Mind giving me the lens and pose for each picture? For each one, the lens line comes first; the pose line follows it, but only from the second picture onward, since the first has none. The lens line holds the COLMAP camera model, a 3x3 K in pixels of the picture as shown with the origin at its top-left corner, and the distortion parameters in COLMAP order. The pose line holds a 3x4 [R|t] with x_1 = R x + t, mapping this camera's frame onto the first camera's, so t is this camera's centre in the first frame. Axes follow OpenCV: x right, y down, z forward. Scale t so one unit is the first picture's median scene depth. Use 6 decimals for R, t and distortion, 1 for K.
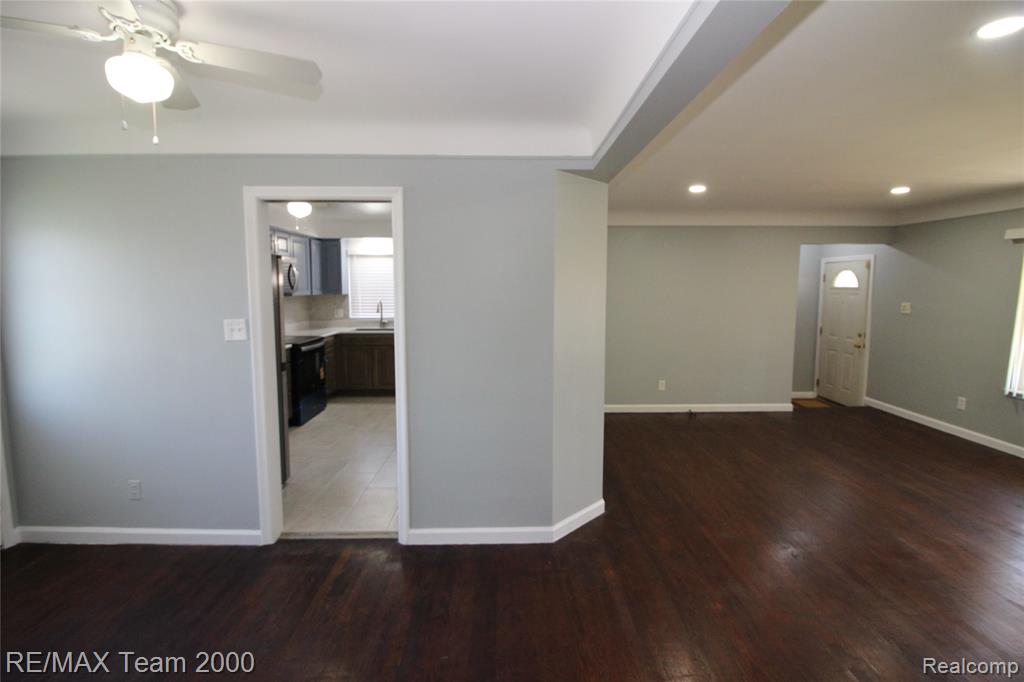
lens RADIAL K [[484.7, 0, 515.6], [0, 484.7, 339.3], [0, 0, 1]] dist [-0.010144, -0.000753]
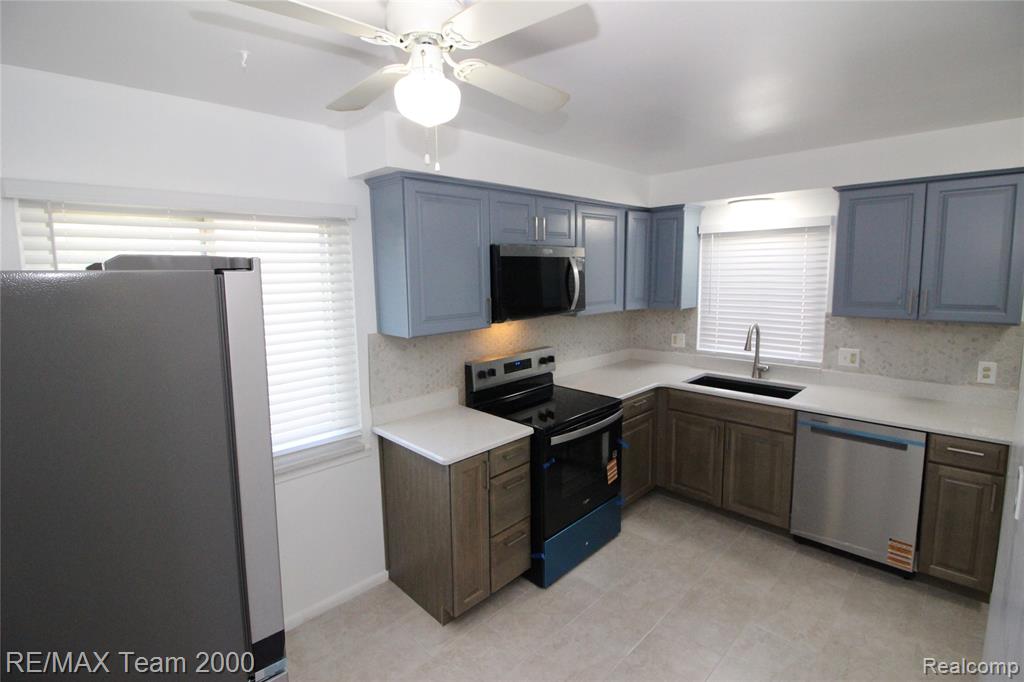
lens RADIAL K [[484.7, 0, 512.5], [0, 484.7, 339.7], [0, 0, 1]] dist [-0.010144, -0.000753]
pose [[0.699797, 0.083902, -0.709397, -0.106497], [-0.055187, 0.996460, 0.063414, -0.084025], [0.712207, -0.005227, 0.701950, 0.494983]]
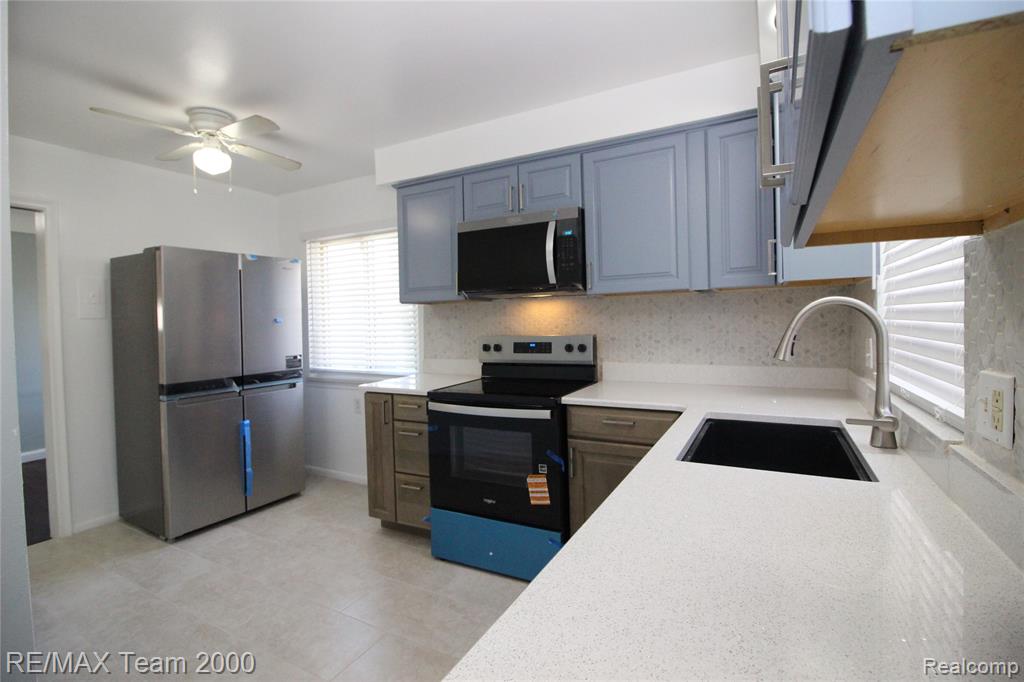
lens RADIAL K [[484.7, 0, 510.3], [0, 484.7, 334.6], [0, 0, 1]] dist [-0.010144, -0.000753]
pose [[-0.489975, 0.032959, -0.871113, -0.044085], [-0.075004, 0.993985, 0.079795, -0.074442], [0.868504, 0.104434, -0.484556, 1.019300]]
